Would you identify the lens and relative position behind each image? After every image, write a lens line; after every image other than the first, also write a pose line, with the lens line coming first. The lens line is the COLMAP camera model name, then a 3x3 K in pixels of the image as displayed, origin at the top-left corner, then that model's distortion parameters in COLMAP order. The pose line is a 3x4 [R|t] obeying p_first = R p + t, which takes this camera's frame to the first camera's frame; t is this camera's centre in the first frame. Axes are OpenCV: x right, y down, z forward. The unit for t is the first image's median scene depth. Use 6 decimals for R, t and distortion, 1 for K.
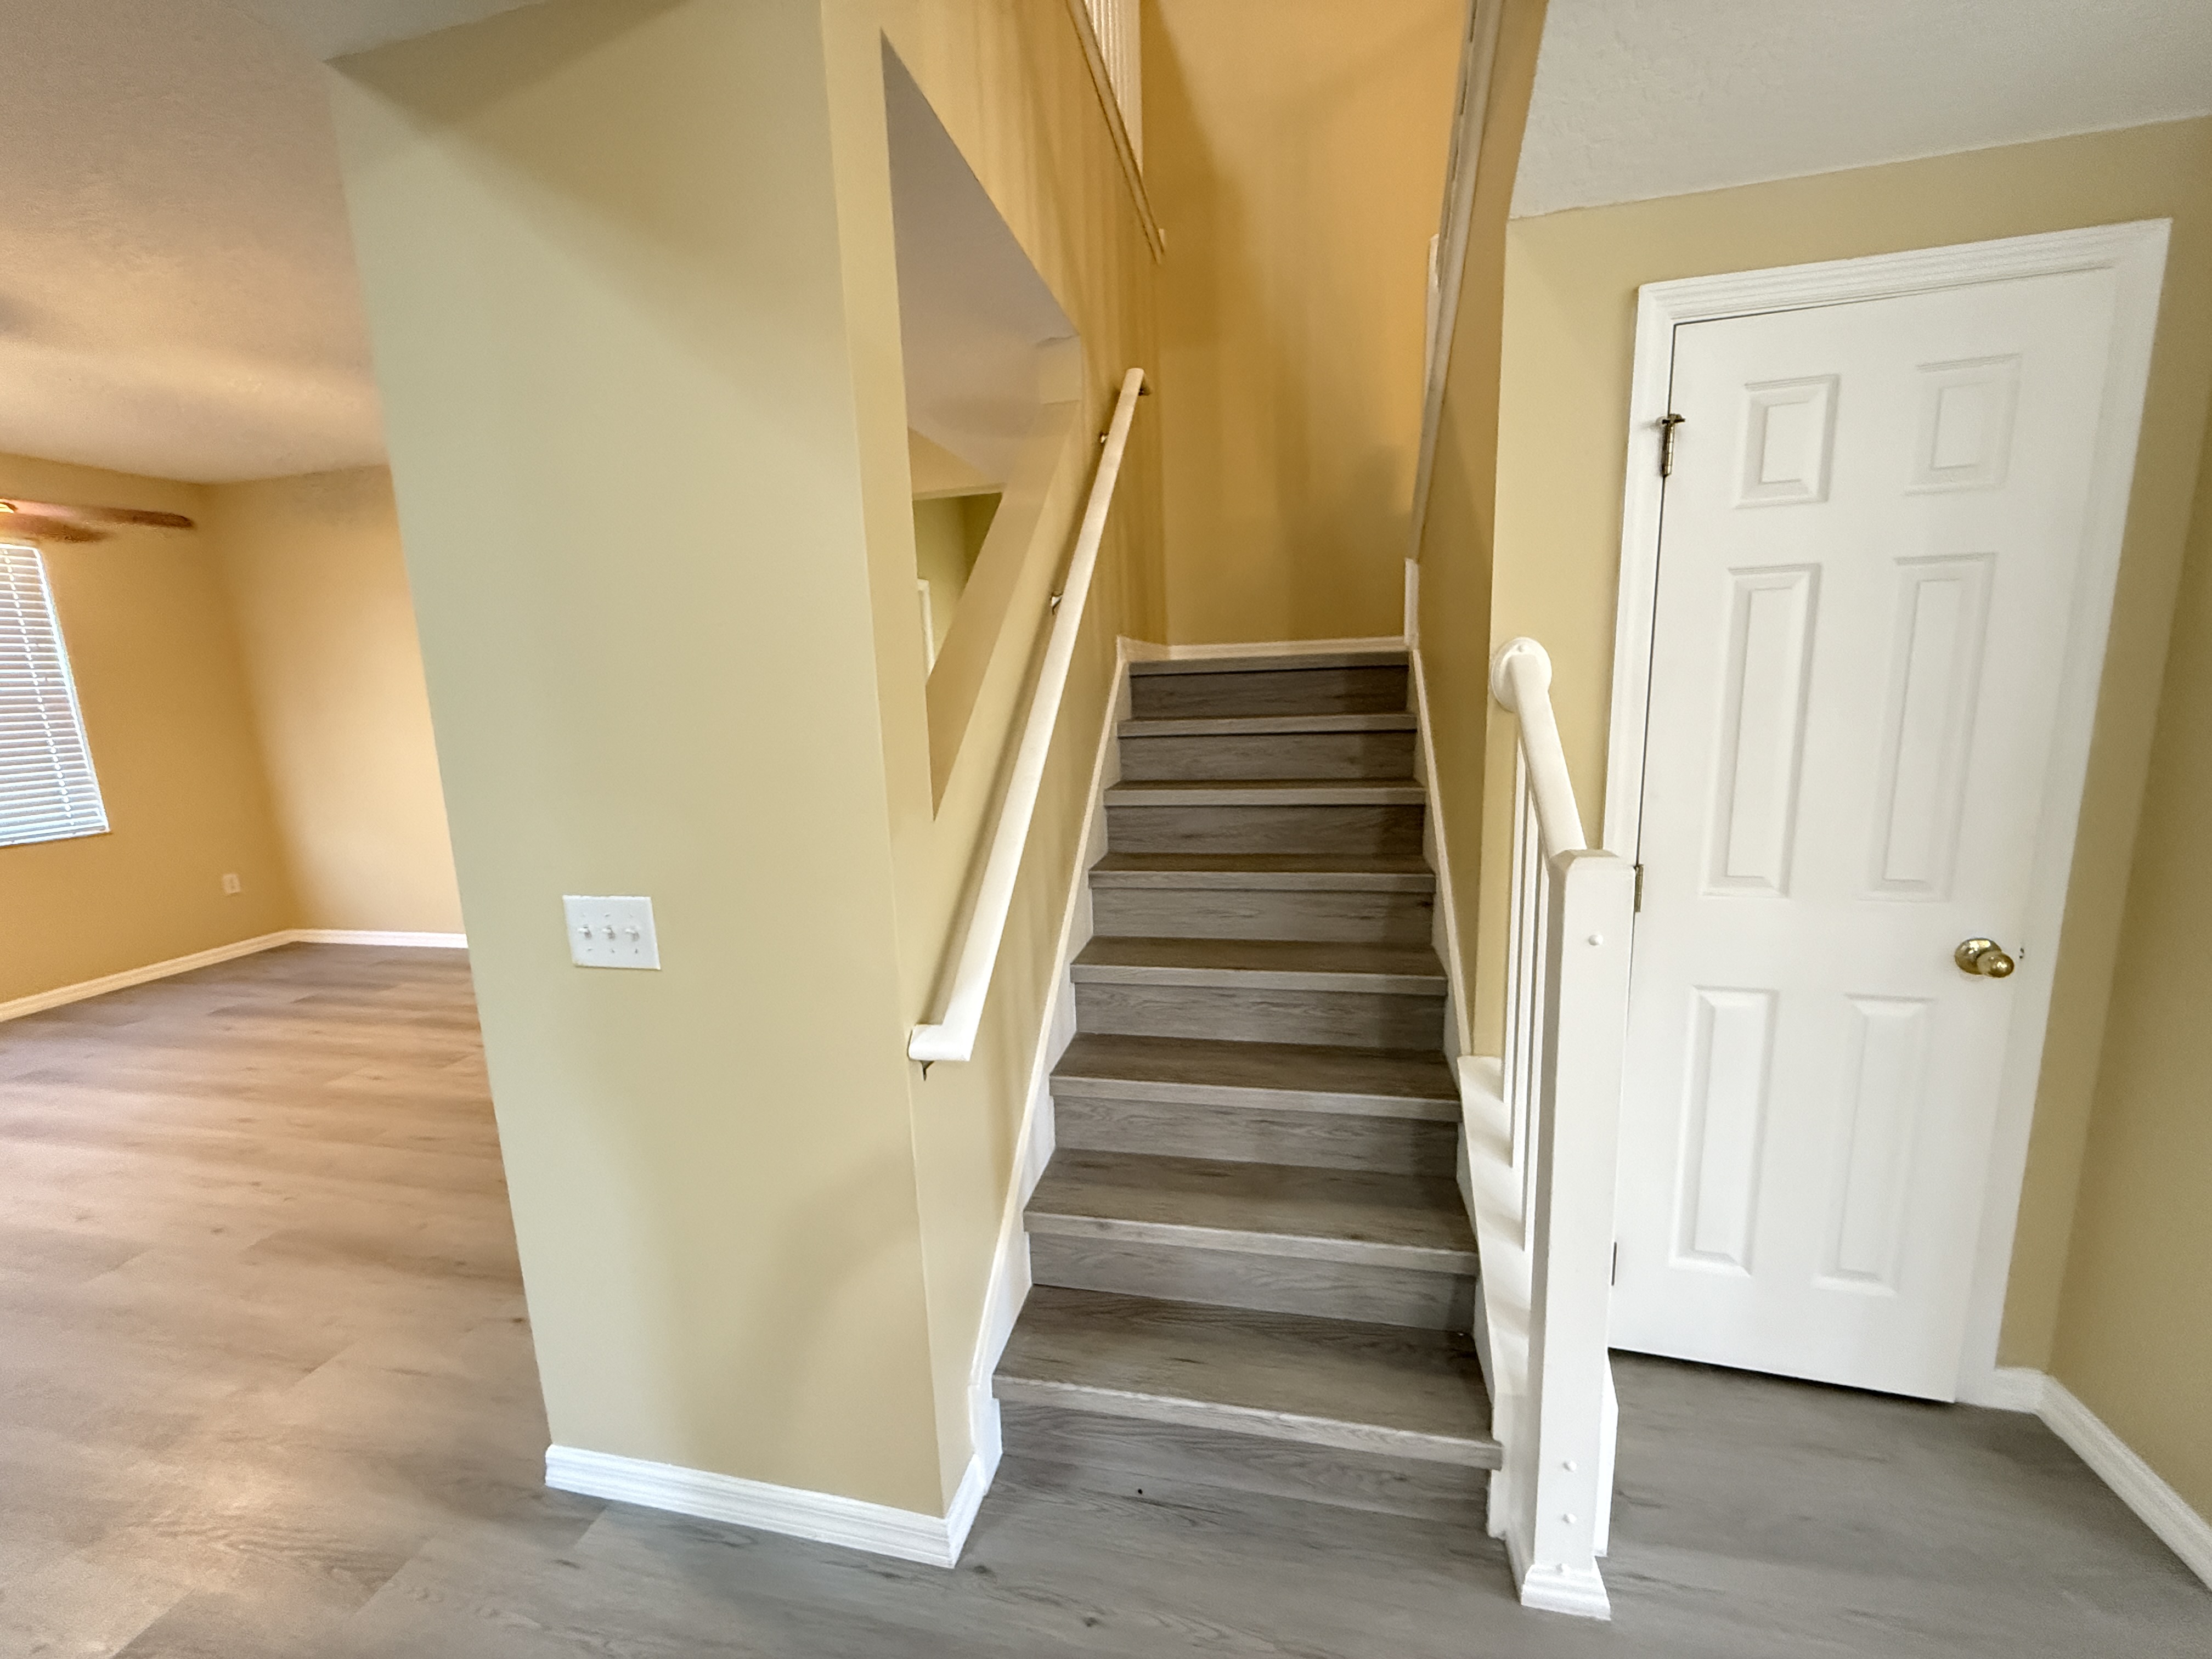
lens RADIAL K [[885.2, 0, 1096.8], [0, 885.2, 829.9], [0, 0, 1]] dist [0.000268, 0.000590]
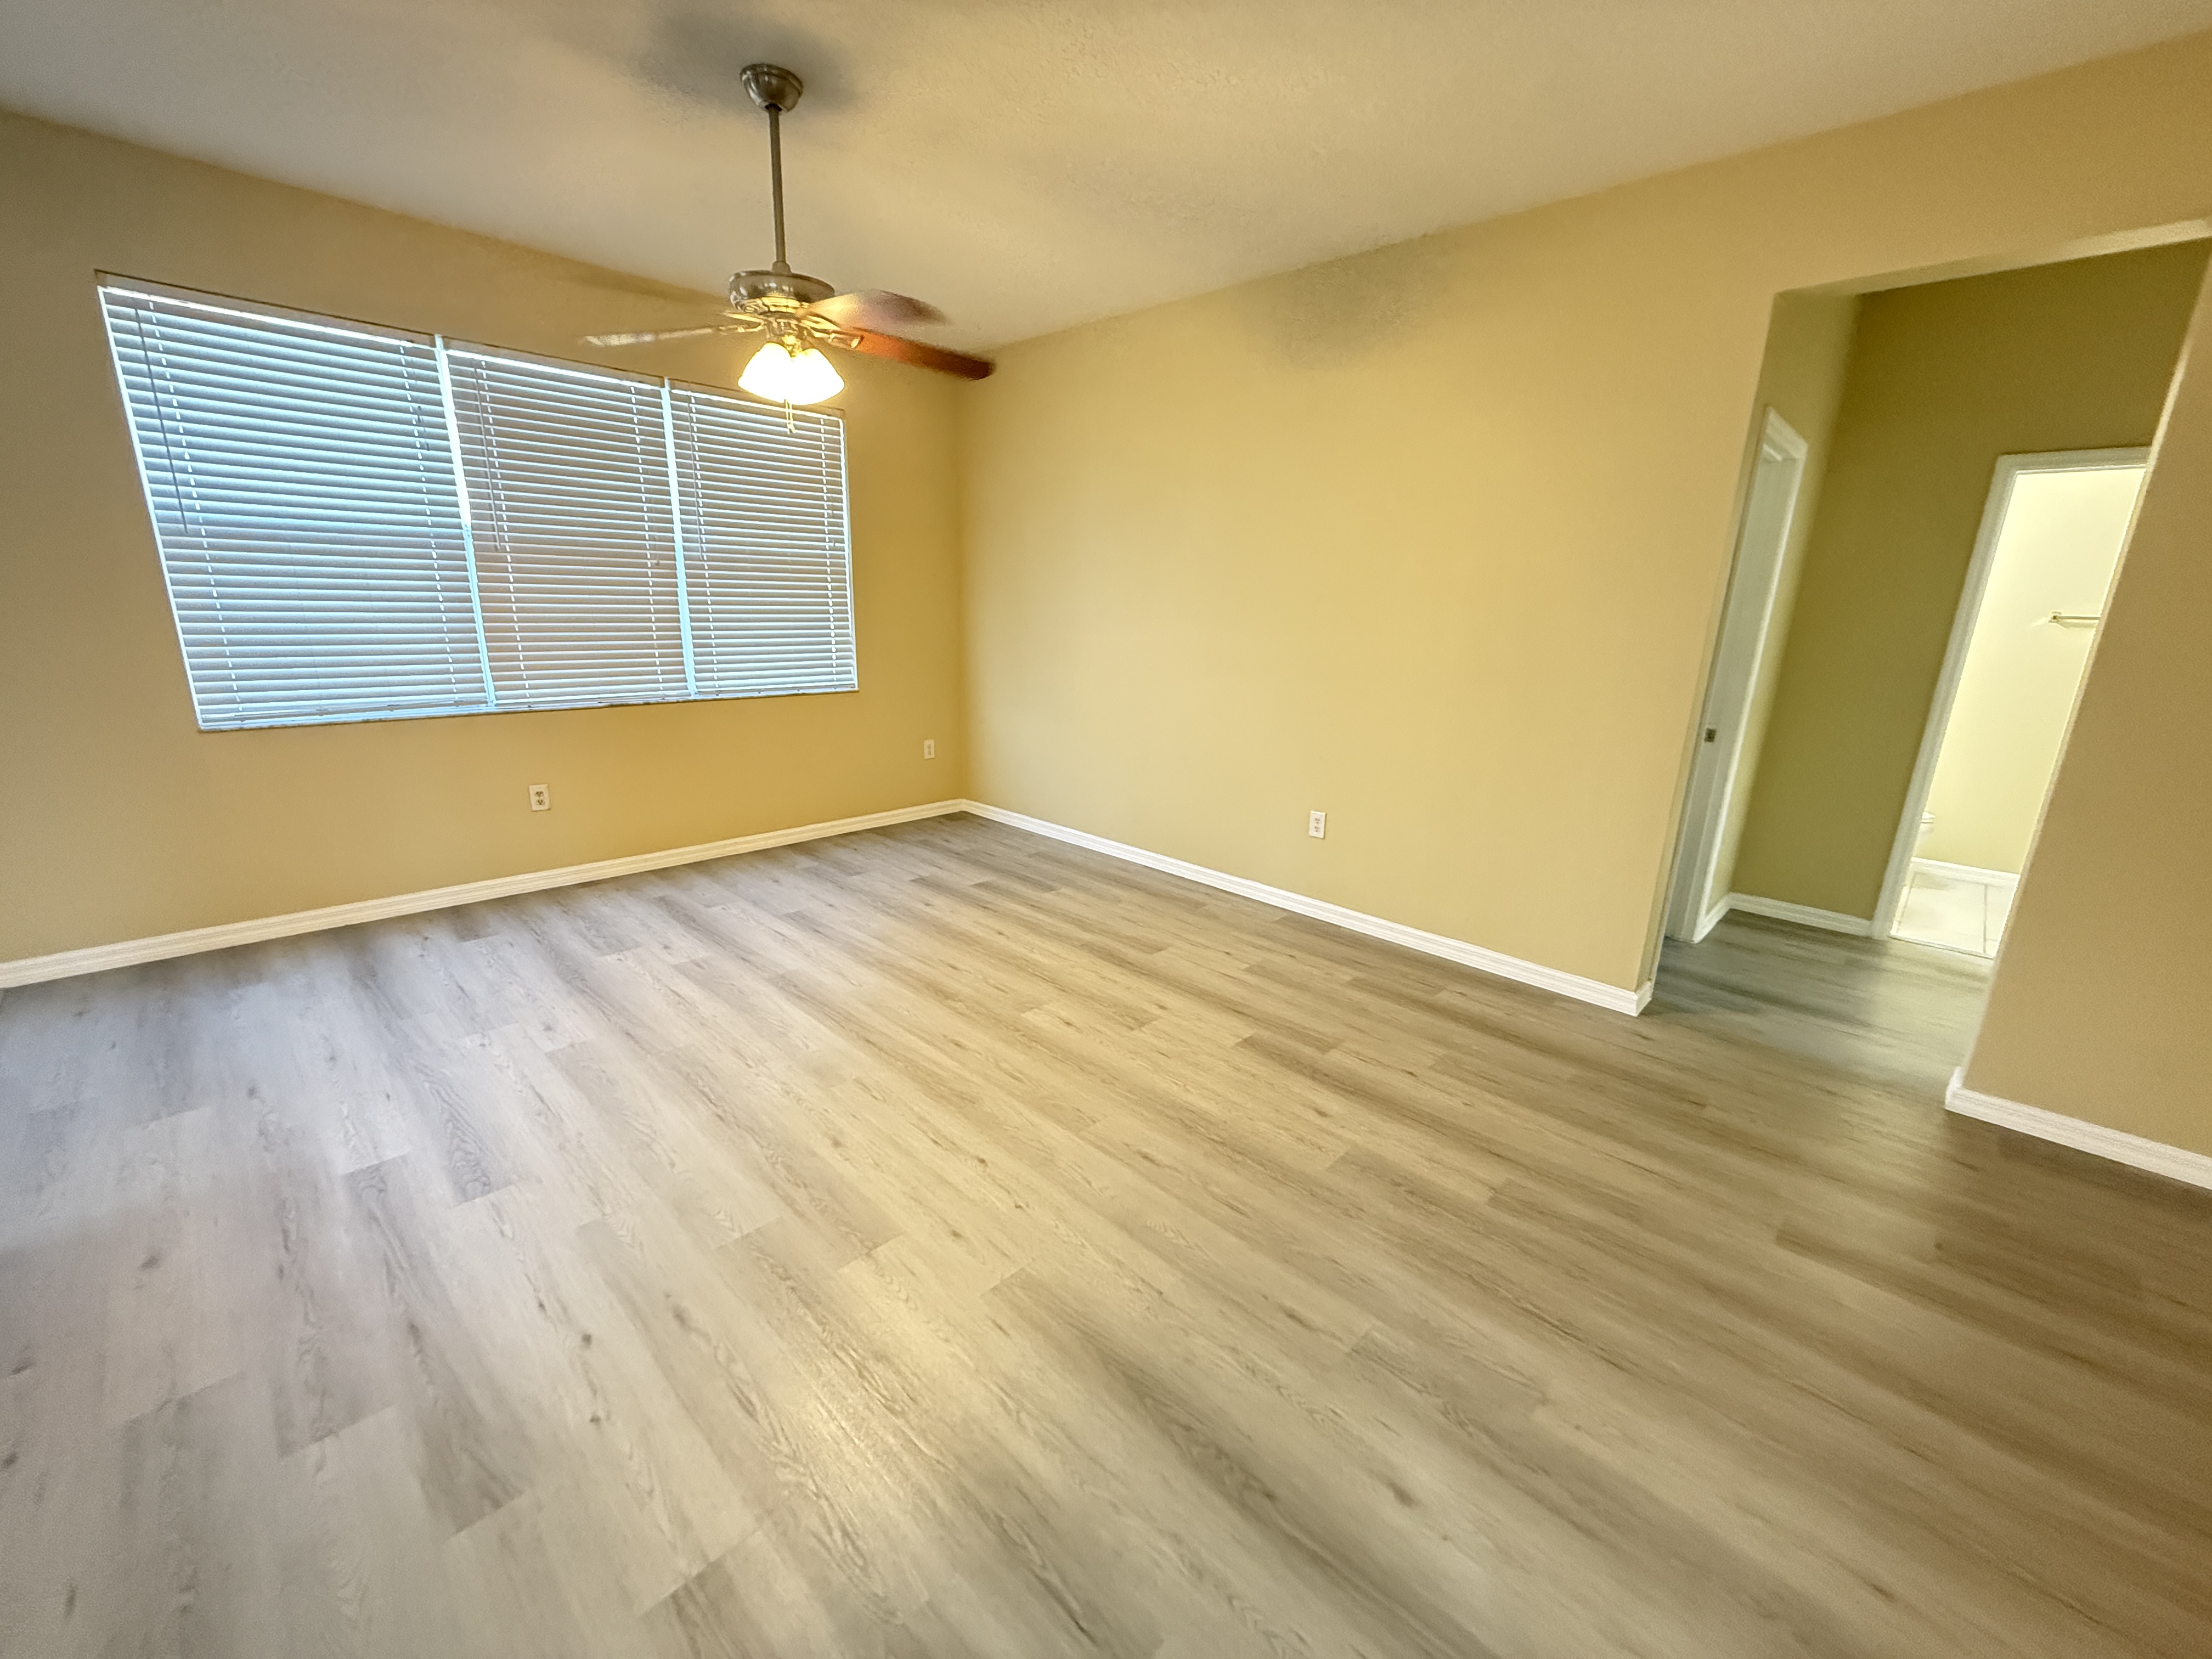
lens RADIAL K [[885.2, 0, 1095.0], [0, 885.2, 819.7], [0, 0, 1]] dist [0.000268, 0.000590]
pose [[0.849095, 0.188145, -0.493598, -0.355211], [-0.147114, 0.981676, 0.121119, -0.019055], [0.507341, -0.030226, 0.861215, 0.245010]]
